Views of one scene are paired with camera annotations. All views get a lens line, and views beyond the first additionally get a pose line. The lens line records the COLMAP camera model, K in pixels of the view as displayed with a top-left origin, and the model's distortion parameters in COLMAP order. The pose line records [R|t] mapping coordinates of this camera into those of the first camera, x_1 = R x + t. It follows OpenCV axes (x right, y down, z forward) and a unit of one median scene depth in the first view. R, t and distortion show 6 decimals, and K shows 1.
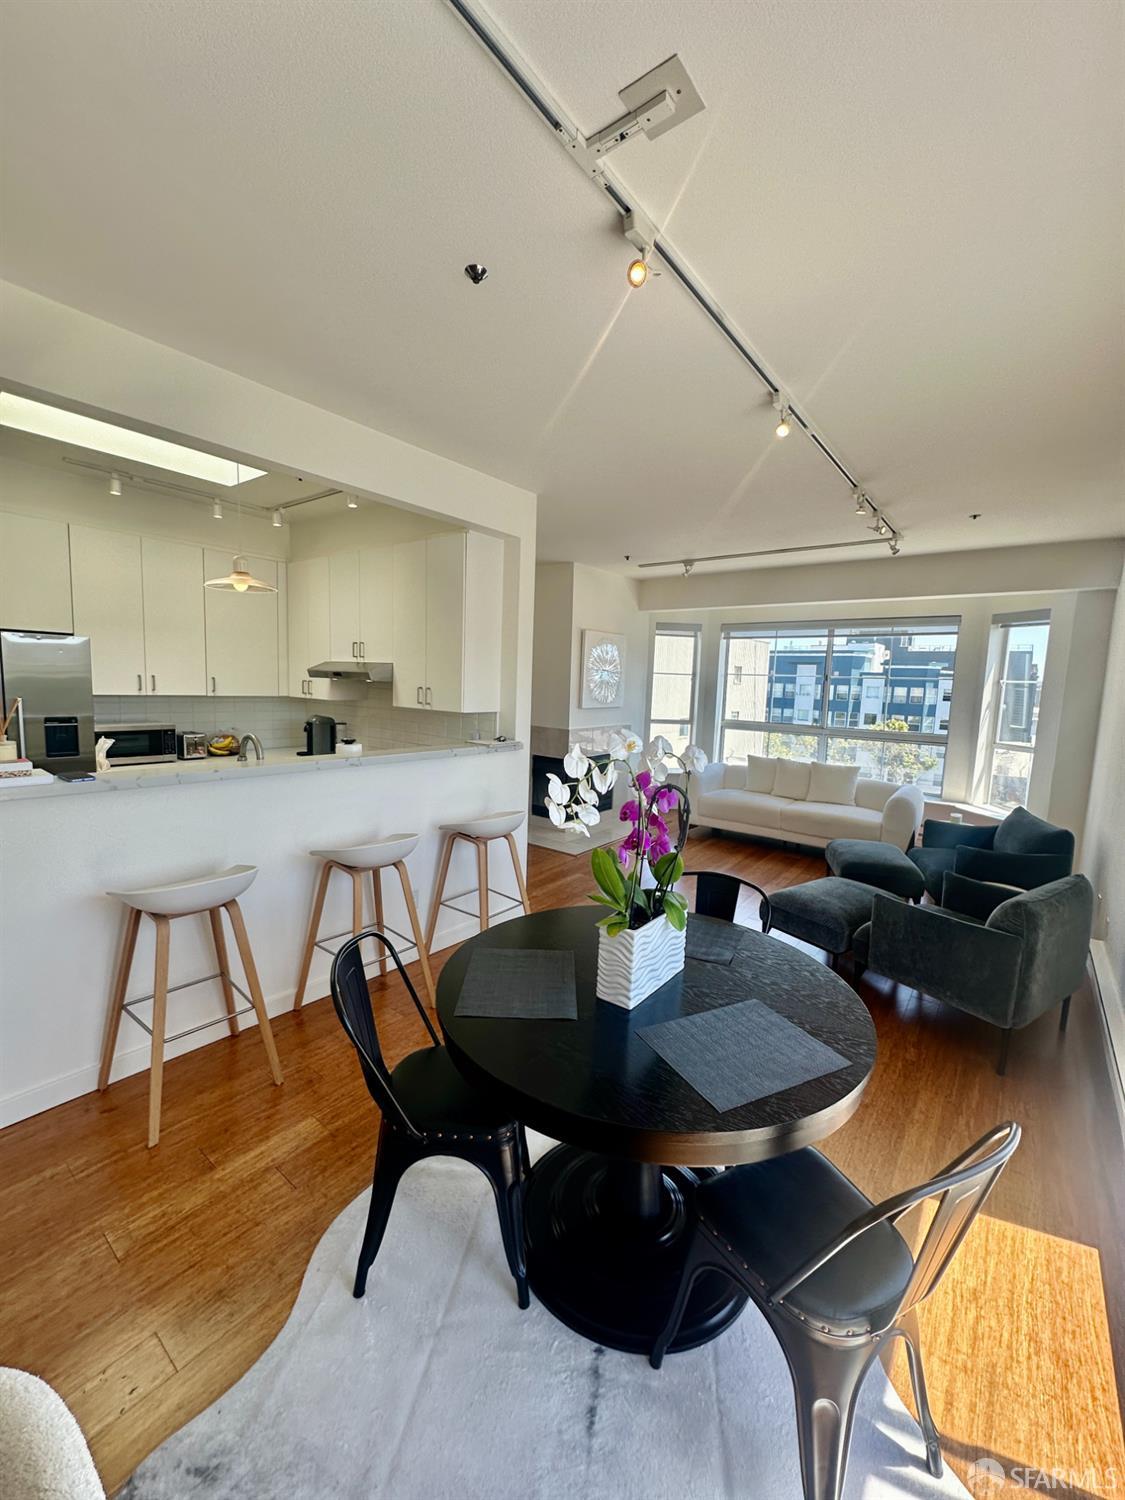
lens RADIAL K [[598.2, 0, 563.7], [0, 598.2, 750.4], [0, 0, 1]] dist [-0.006371, 0.001733]
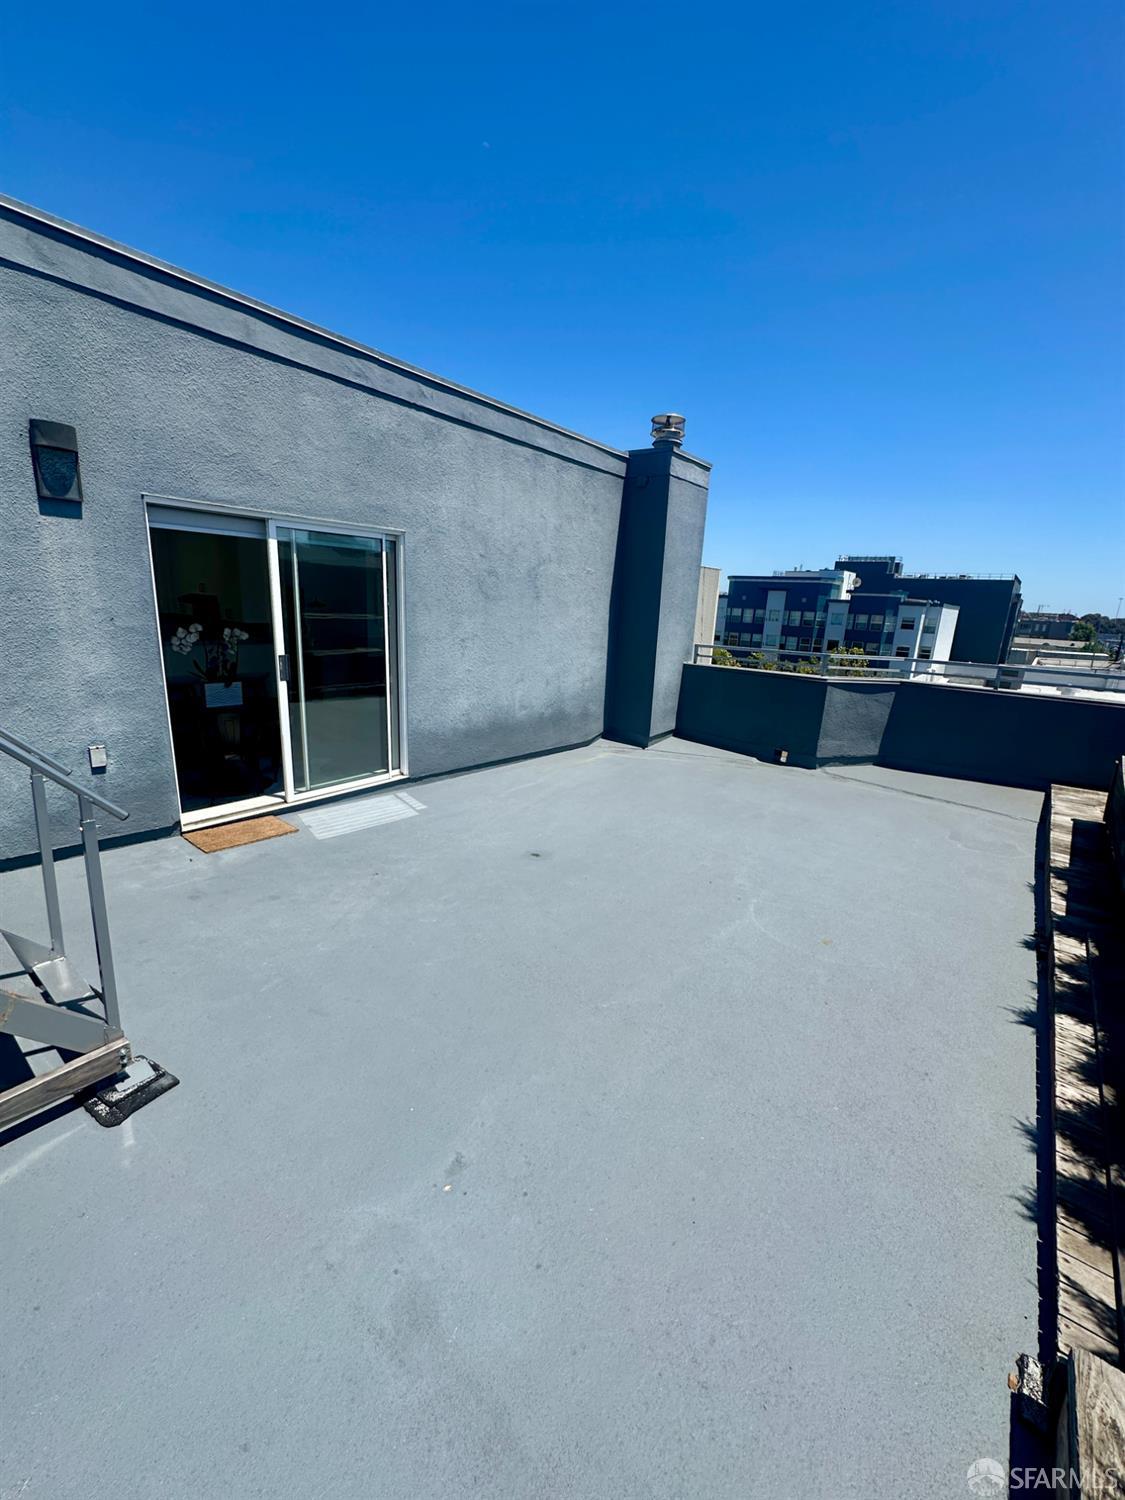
lens RADIAL K [[598.2, 0, 562.7], [0, 598.2, 744.9], [0, 0, 1]] dist [-0.006371, 0.001733]
pose [[0.999813, 0.017401, -0.008440, 0.548435], [-0.016289, 0.992934, 0.117546, 0.055669], [0.010426, -0.117386, 0.993032, -0.616232]]
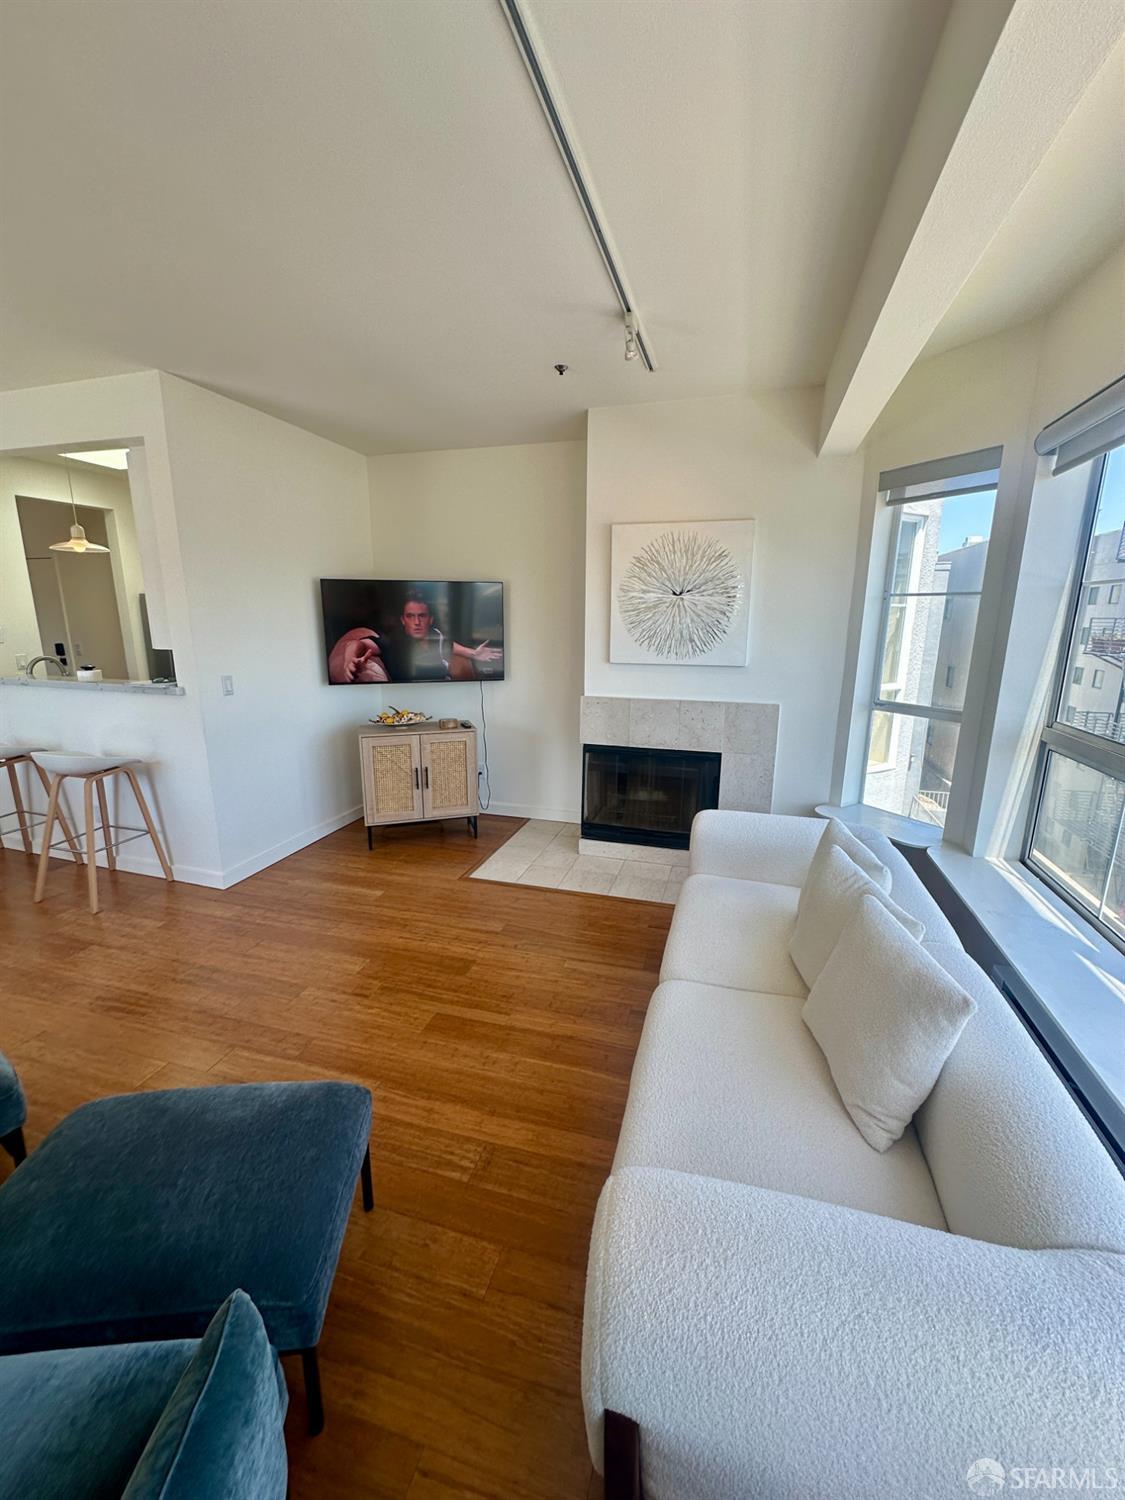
lens RADIAL K [[598.2, 0, 563.6], [0, 598.2, 749.4], [0, 0, 1]] dist [-0.006371, 0.001733]
pose [[0.364258, 0.171396, -0.915390, 0.570453], [-0.105764, 0.984173, 0.142189, -0.064451], [0.925273, 0.045022, 0.376621, 0.735693]]
